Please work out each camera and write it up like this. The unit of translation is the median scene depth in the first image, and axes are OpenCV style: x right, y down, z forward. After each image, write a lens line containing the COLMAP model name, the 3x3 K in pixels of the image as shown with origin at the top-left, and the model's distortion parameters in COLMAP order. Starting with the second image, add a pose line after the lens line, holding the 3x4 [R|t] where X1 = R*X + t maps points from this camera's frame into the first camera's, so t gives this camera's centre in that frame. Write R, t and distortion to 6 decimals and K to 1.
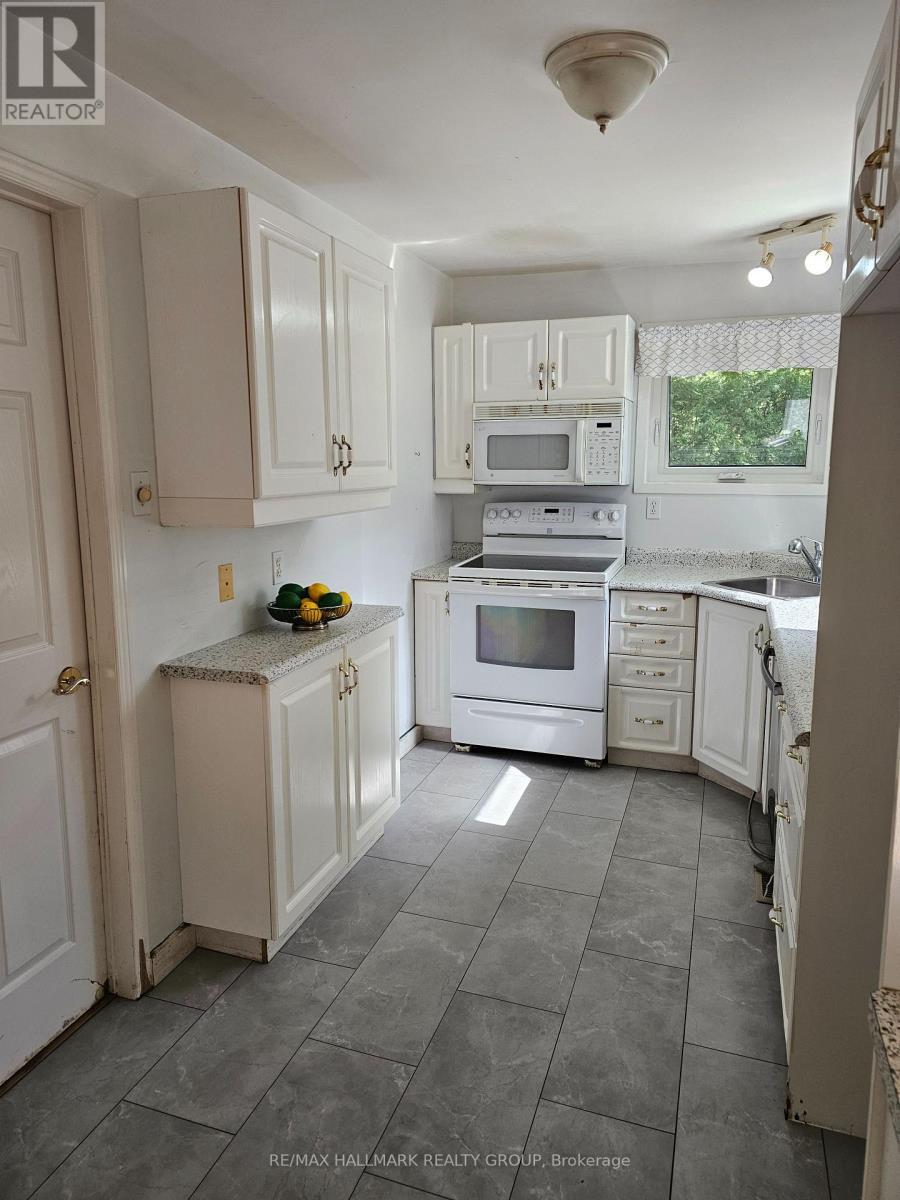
lens RADIAL K [[807.9, 0, 448.6], [0, 807.9, 586.8], [0, 0, 1]] dist [0.071170, -0.047224]
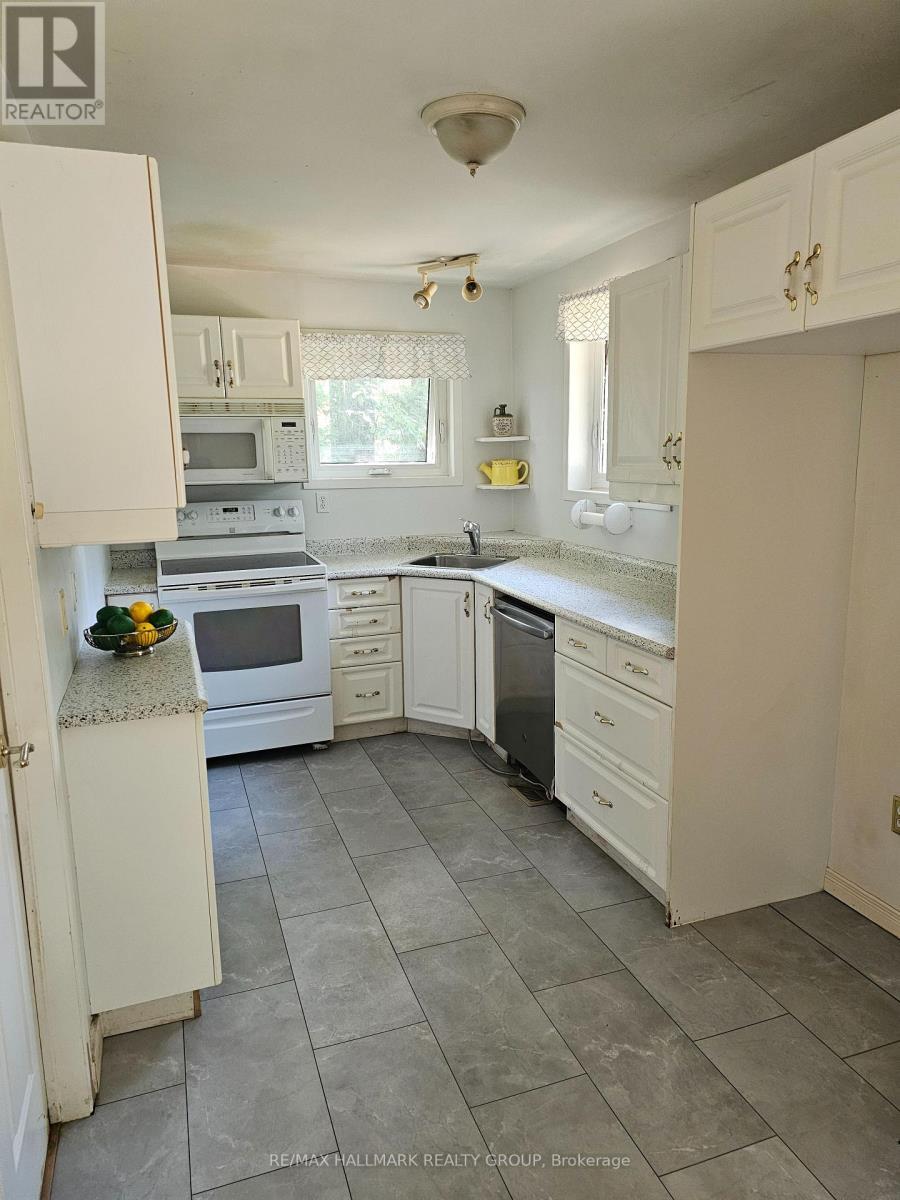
lens RADIAL K [[807.9, 0, 449.0], [0, 807.9, 597.6], [0, 0, 1]] dist [0.071170, -0.047224]
pose [[0.783504, -0.126248, 0.608426, -0.438589], [0.116302, 0.991634, 0.055996, -0.019277], [-0.610406, 0.026888, 0.791633, 0.081100]]
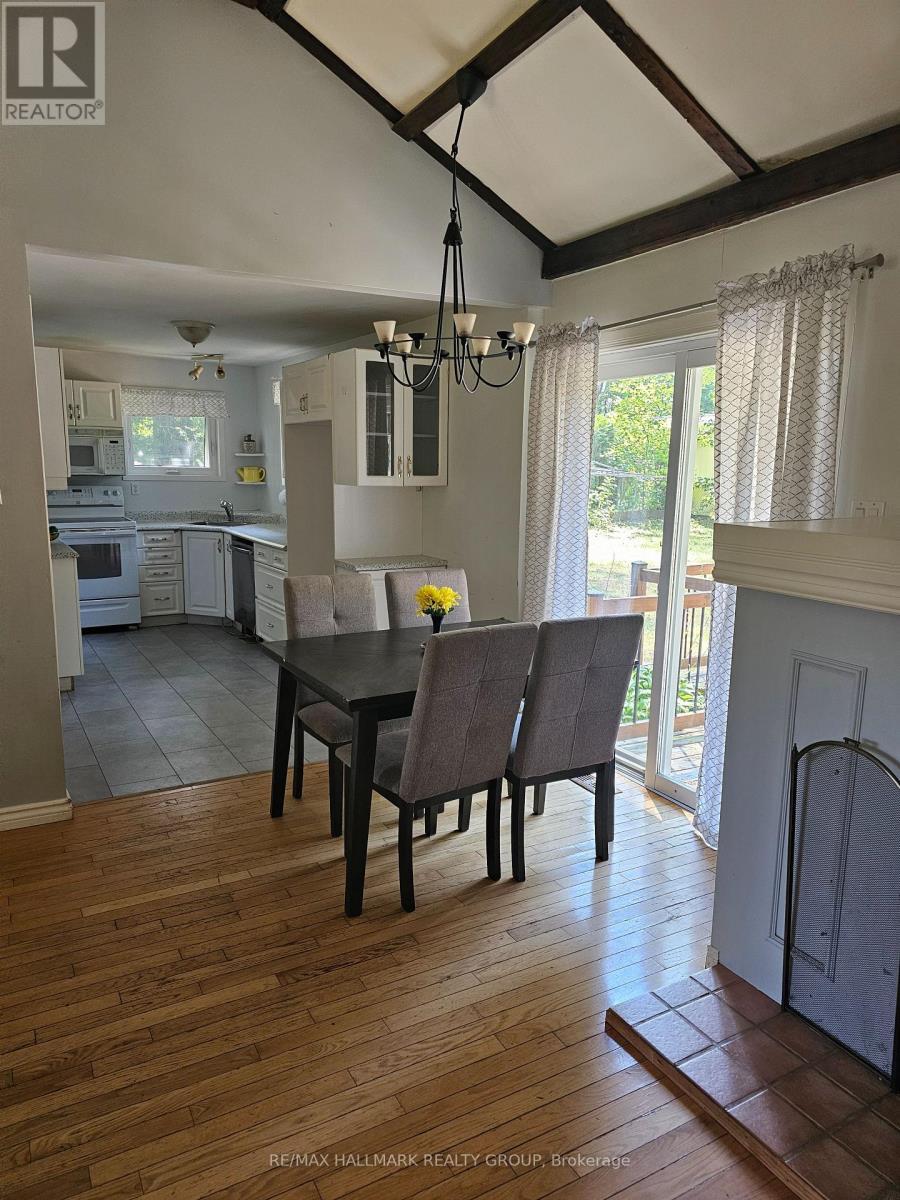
lens RADIAL K [[807.9, 0, 435.1], [0, 807.9, 596.6], [0, 0, 1]] dist [0.071170, -0.047224]
pose [[0.661494, -0.114357, 0.741180, -1.028221], [0.106832, 0.992595, 0.057802, 0.162224], [-0.742302, 0.040946, 0.668813, -1.042749]]
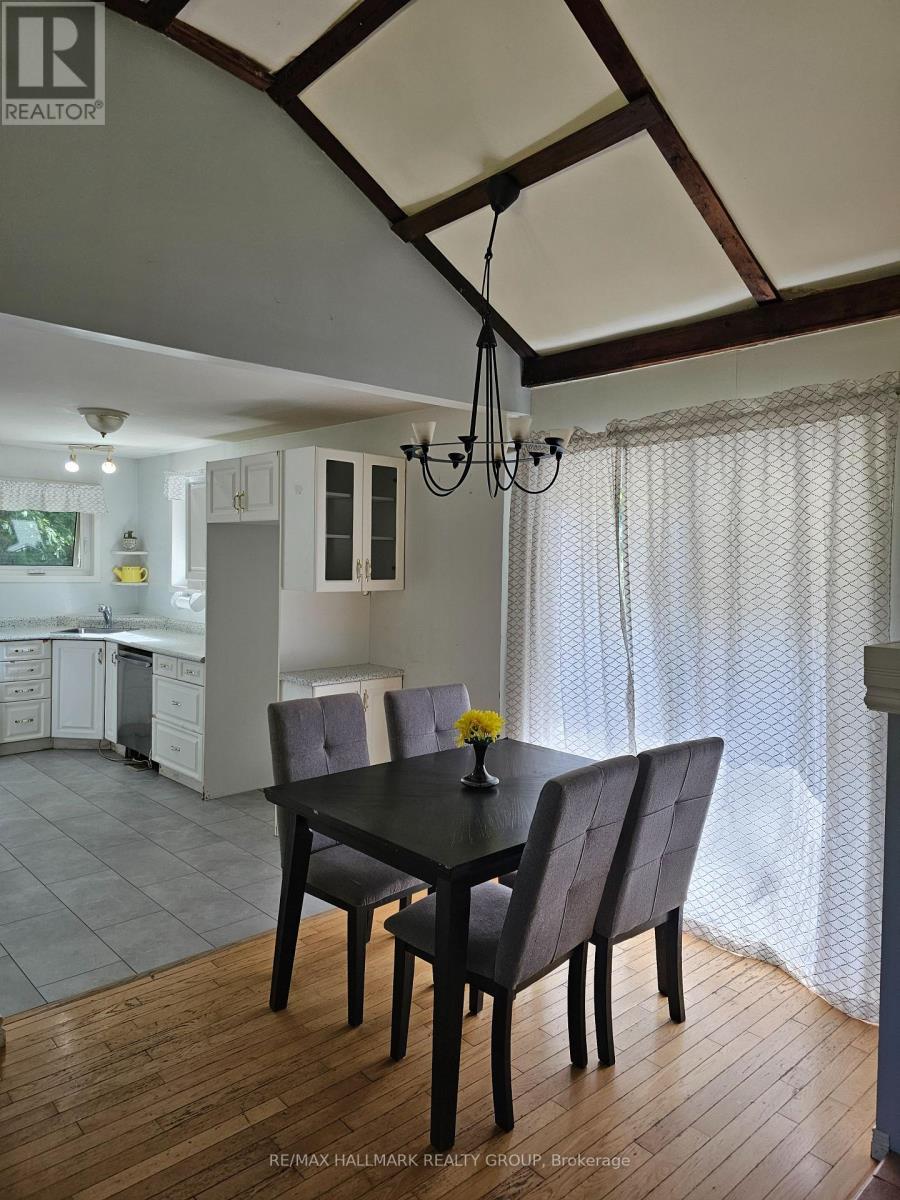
lens RADIAL K [[807.9, 0, 441.1], [0, 807.9, 580.6], [0, 0, 1]] dist [0.071170, -0.047224]
pose [[0.476981, -0.015265, 0.878781, -1.087372], [0.122097, 0.991305, -0.049051, 0.095621], [-0.870391, 0.130693, 0.474698, -0.738792]]
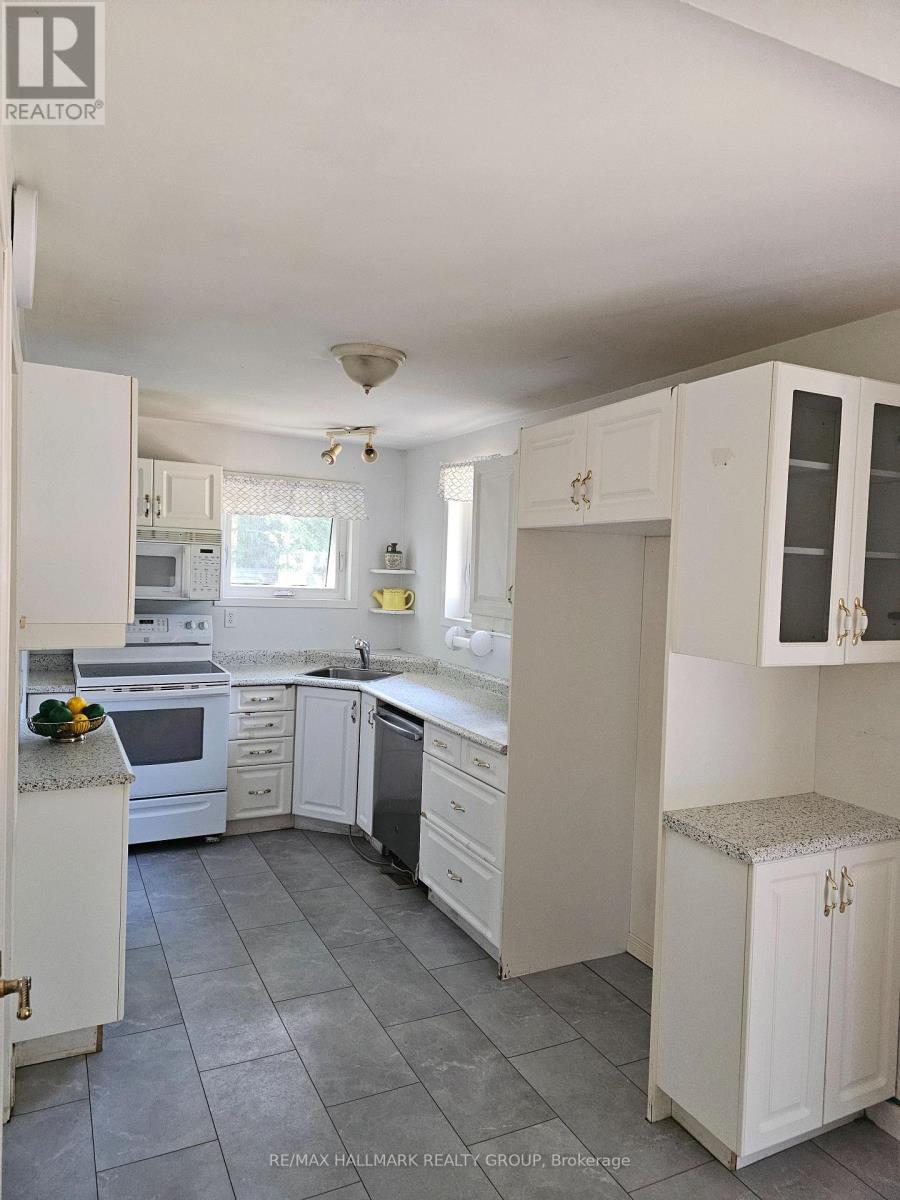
lens RADIAL K [[807.9, 0, 448.3], [0, 807.9, 596.9], [0, 0, 1]] dist [0.071170, -0.047224]
pose [[0.705055, 0.001012, 0.709152, -0.585040], [0.077052, 0.993969, -0.078025, -0.013309], [-0.704954, 0.109654, 0.700725, -0.130919]]
